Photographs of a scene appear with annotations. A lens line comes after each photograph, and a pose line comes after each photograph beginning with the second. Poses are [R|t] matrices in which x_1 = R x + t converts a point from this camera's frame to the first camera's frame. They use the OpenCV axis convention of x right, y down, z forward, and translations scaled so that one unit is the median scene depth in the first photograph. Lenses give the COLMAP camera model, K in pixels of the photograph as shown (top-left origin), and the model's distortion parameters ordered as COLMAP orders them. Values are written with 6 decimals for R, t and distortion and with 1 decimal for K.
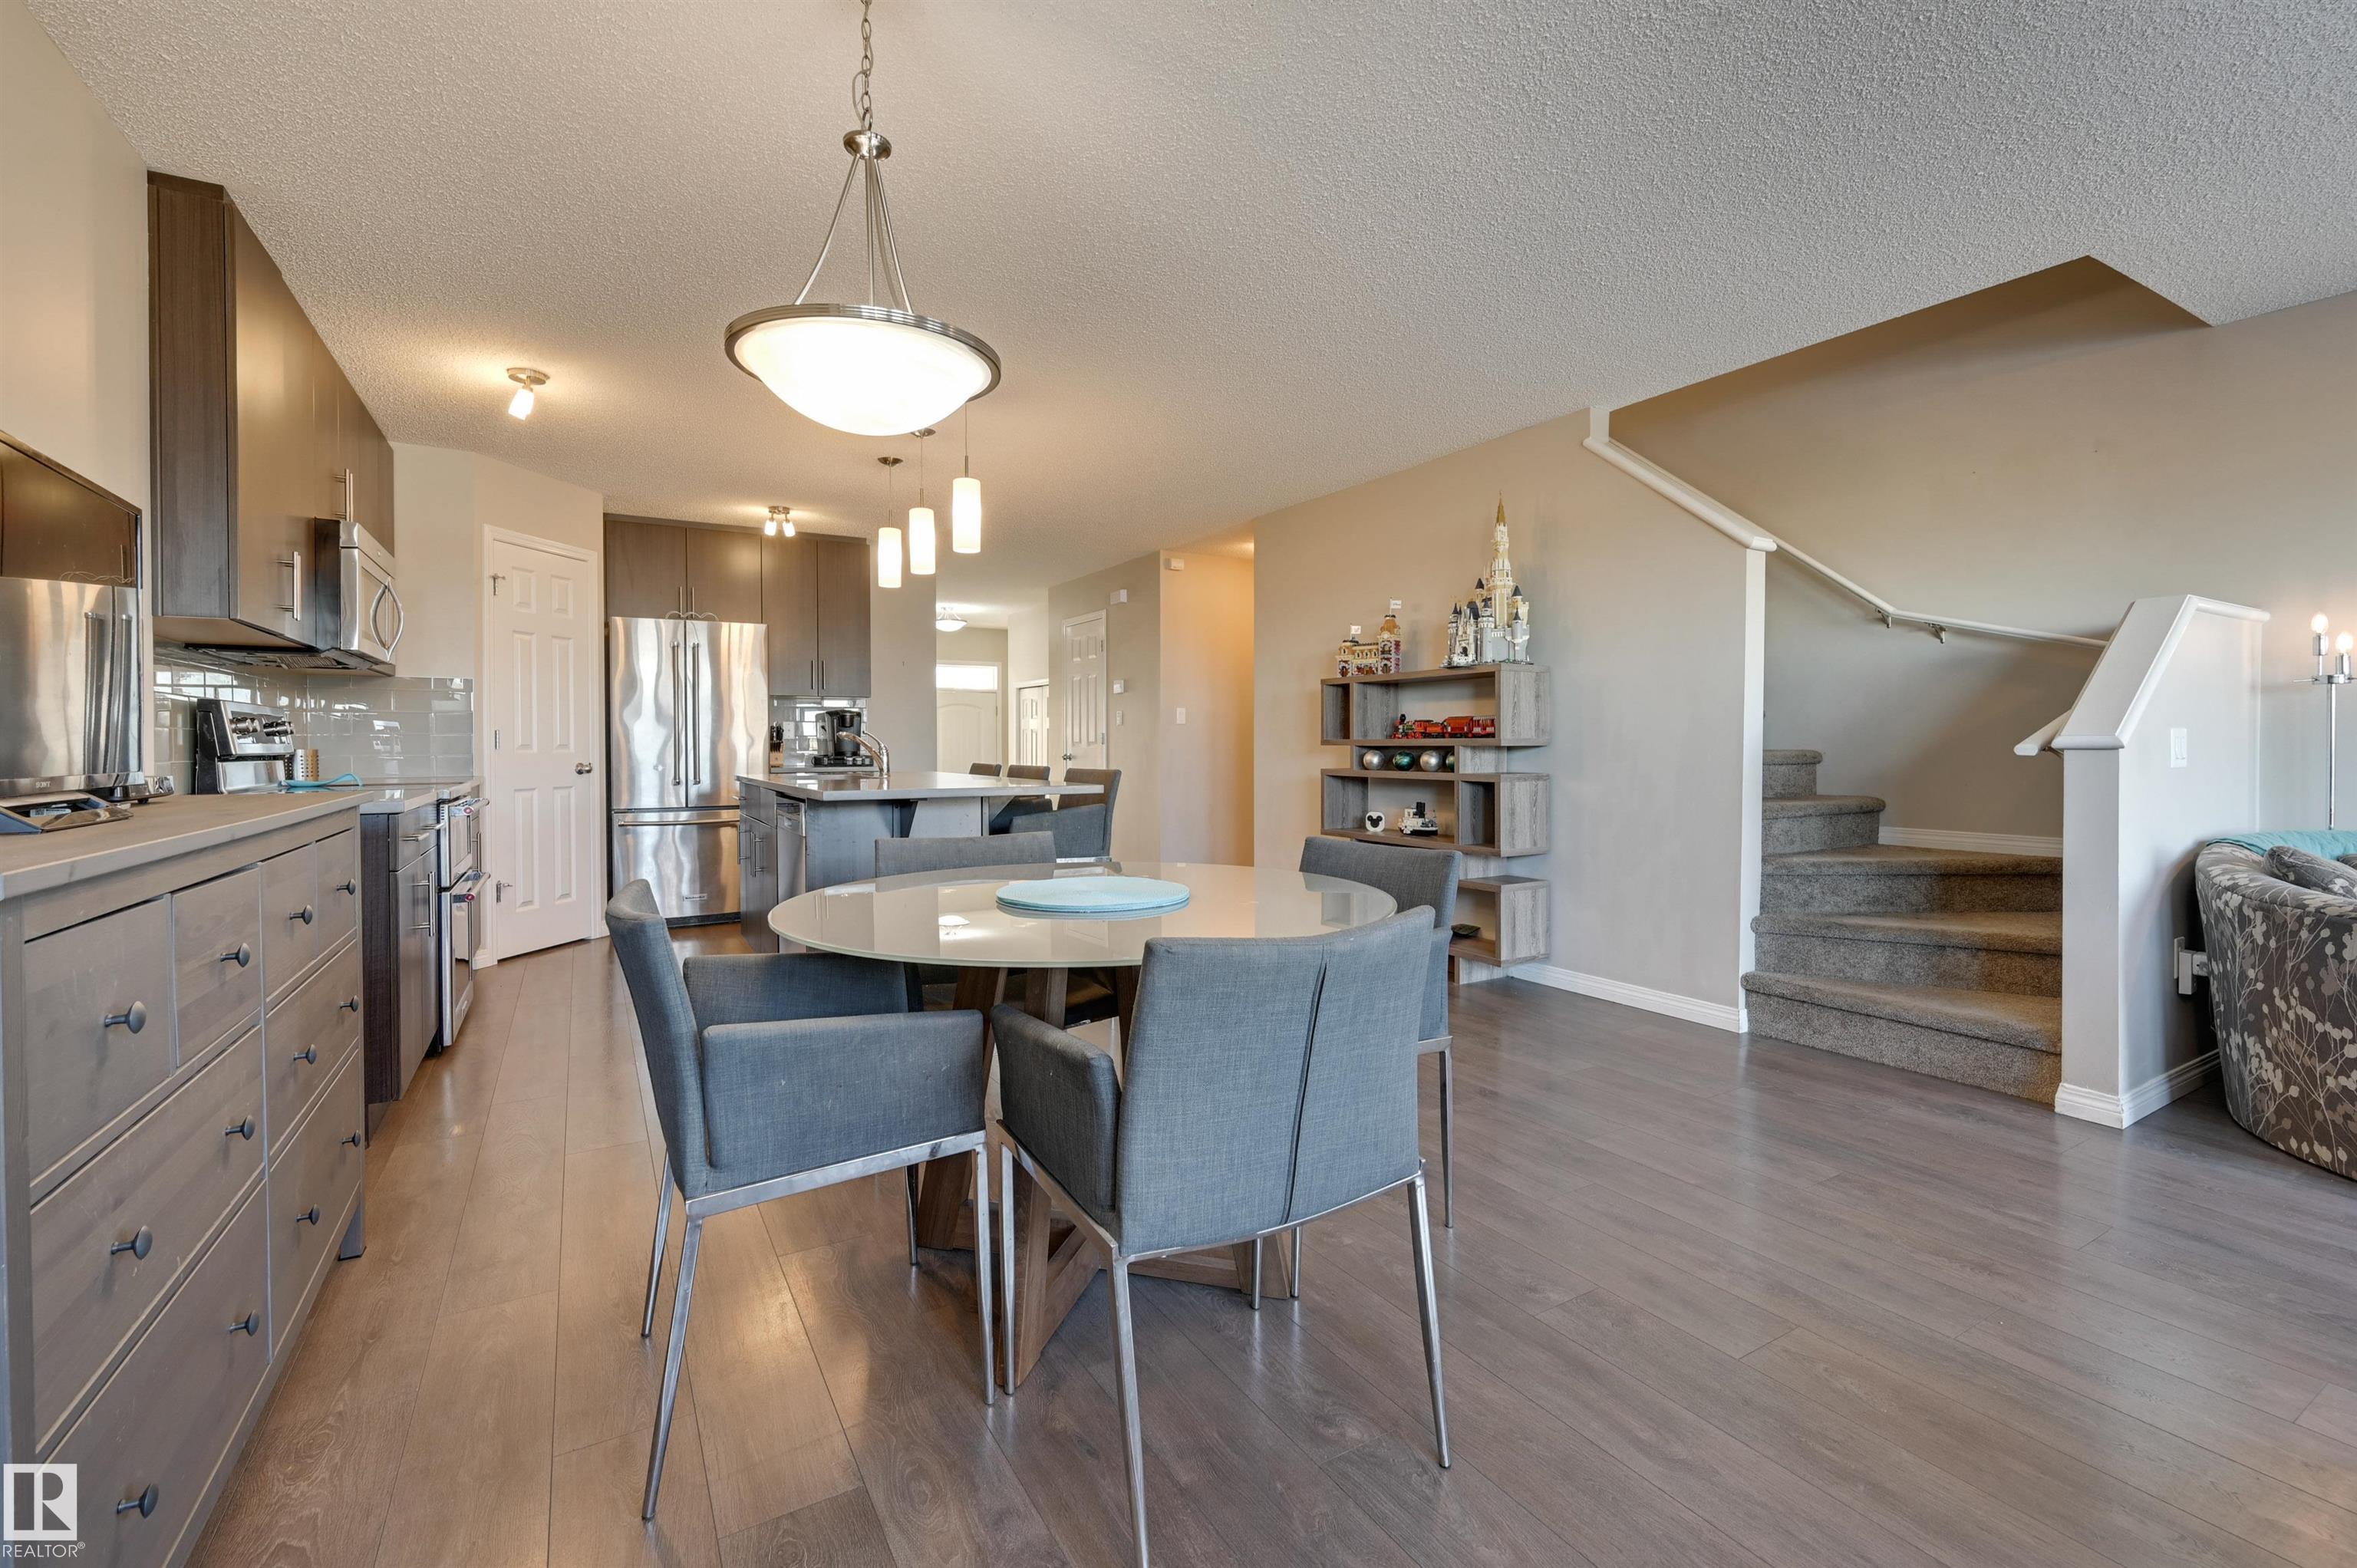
lens RADIAL K [[1025.5, 0, 1172.3], [0, 1025.5, 755.7], [0, 0, 1]] dist [0.000397, 0.000562]
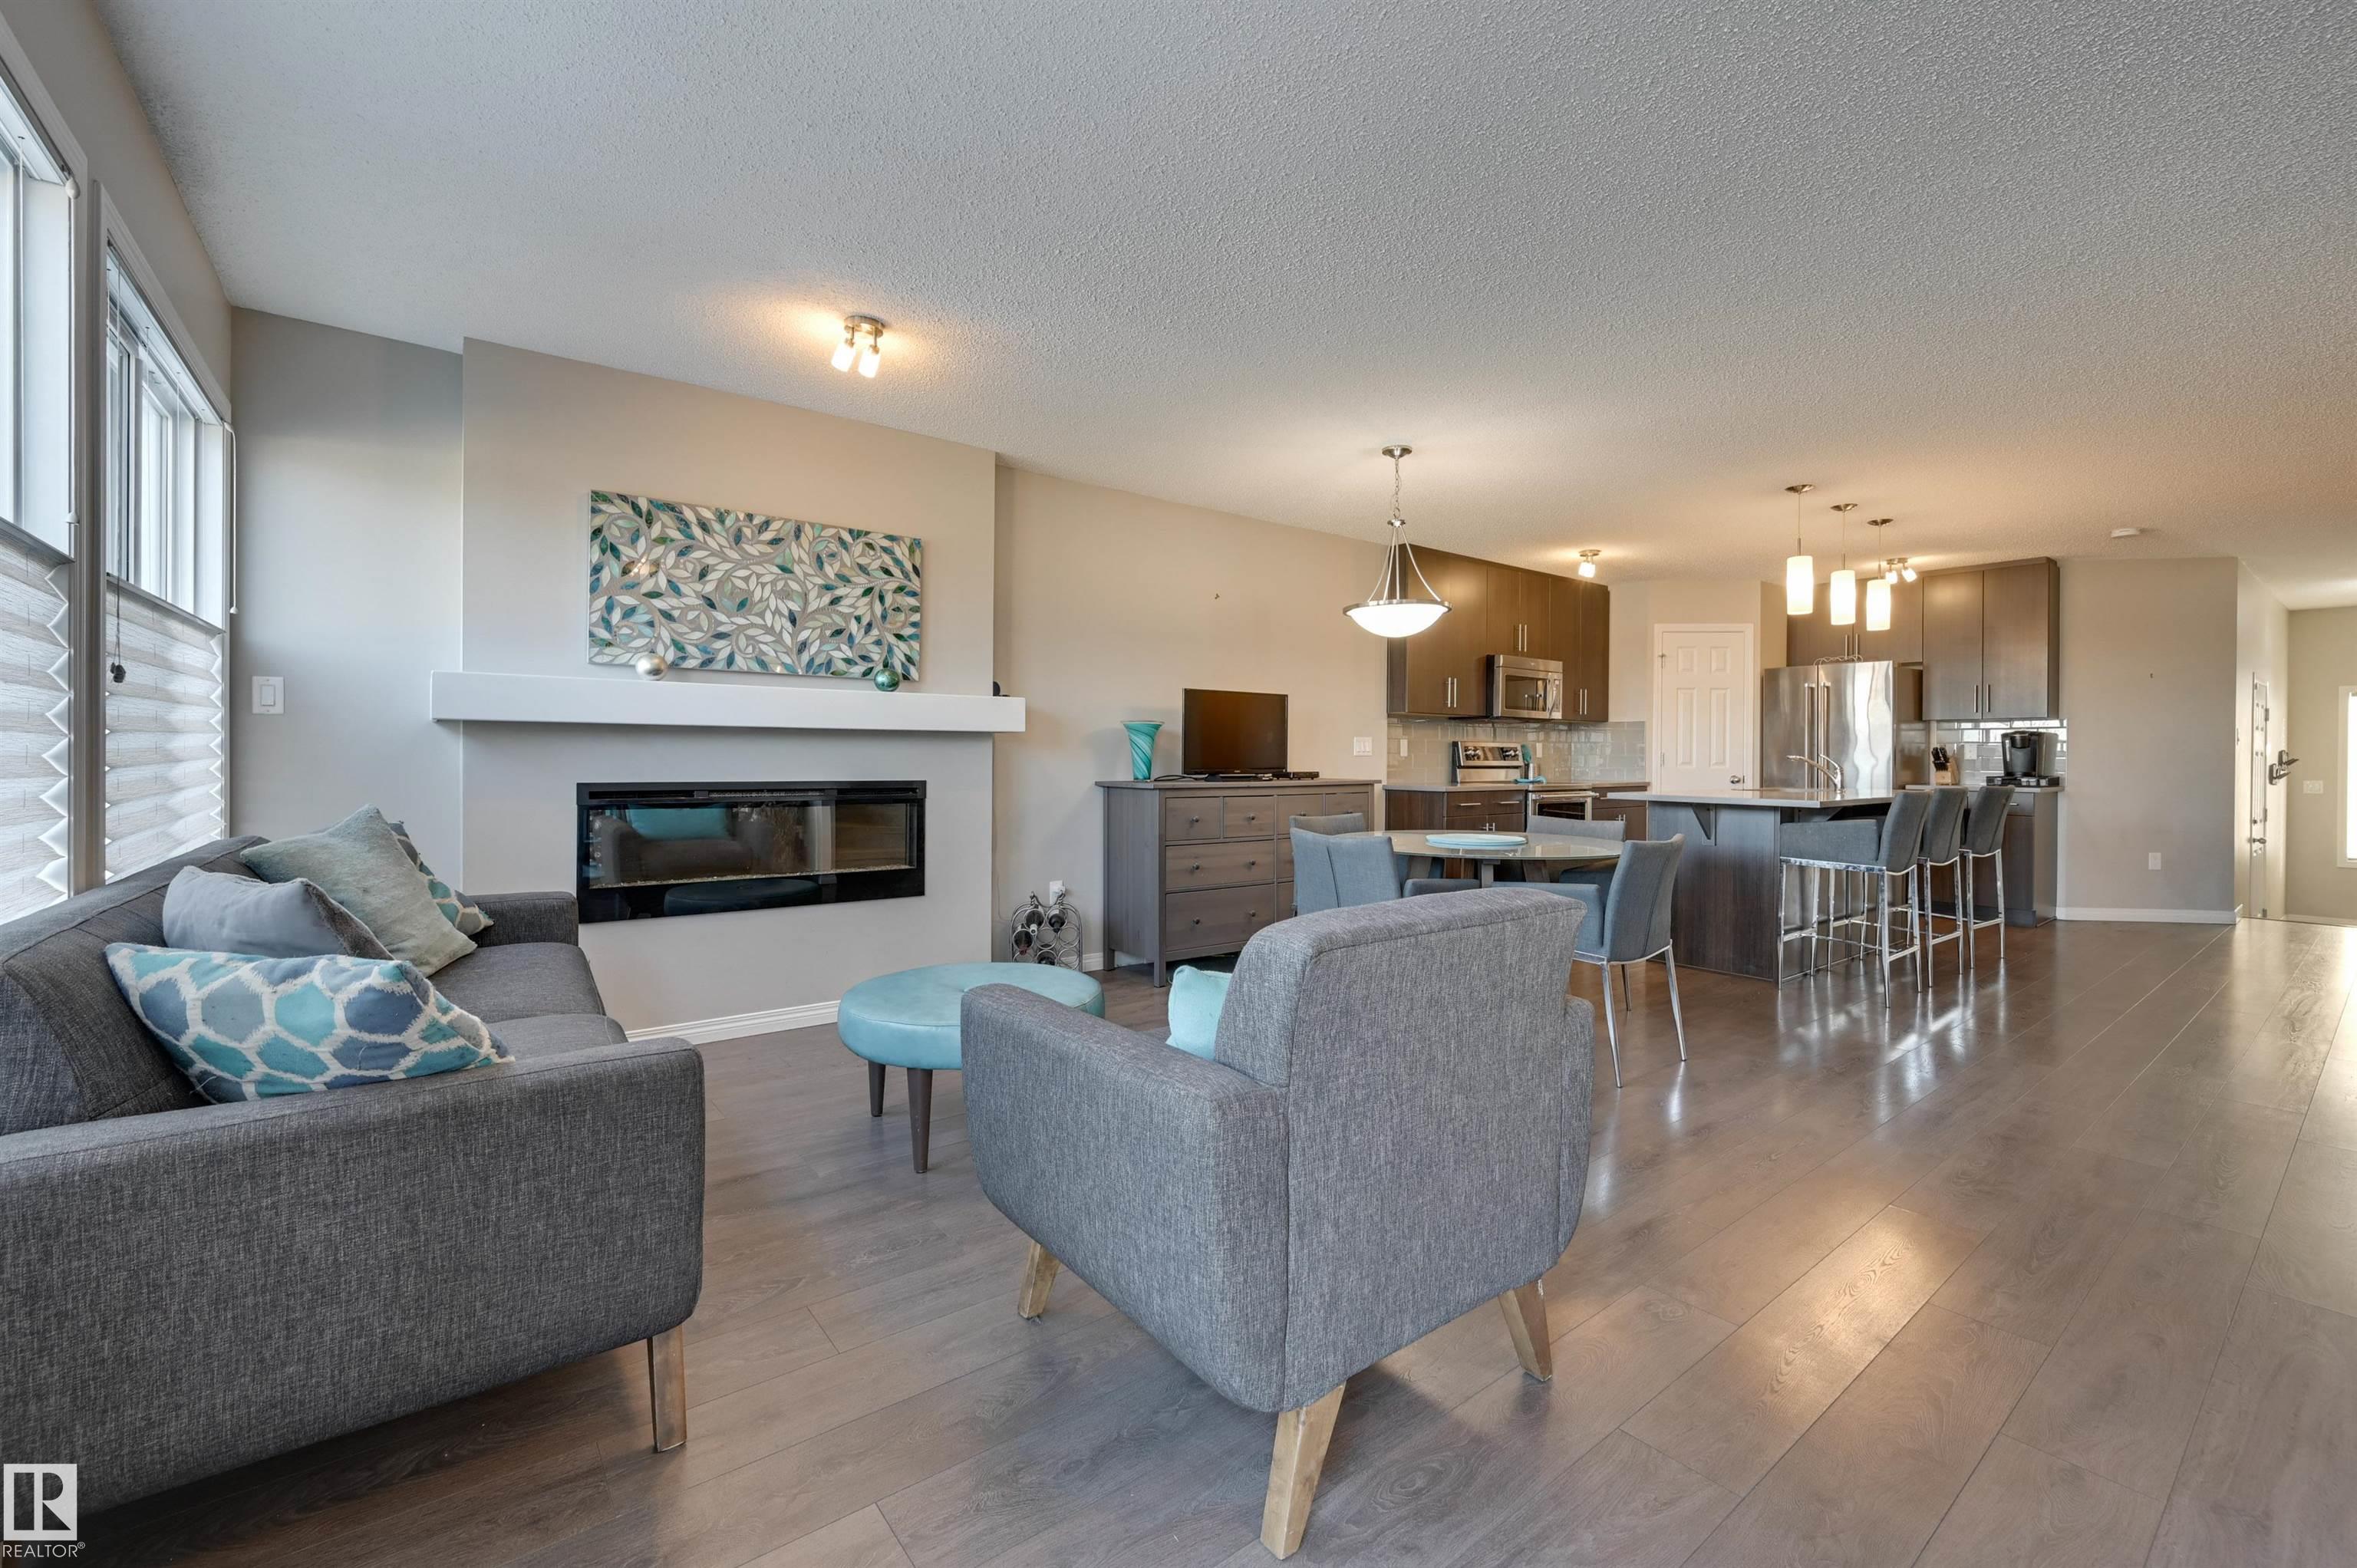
lens RADIAL K [[972.6, 0, 1173.6], [0, 972.6, 764.6], [0, 0, 1]] dist [0.000728, -0.000329]
pose [[0.130116, 0.015242, -0.991382, 0.724635], [-0.018923, 0.999738, 0.012886, -0.011855], [0.991318, 0.017084, 0.130370, 0.069637]]
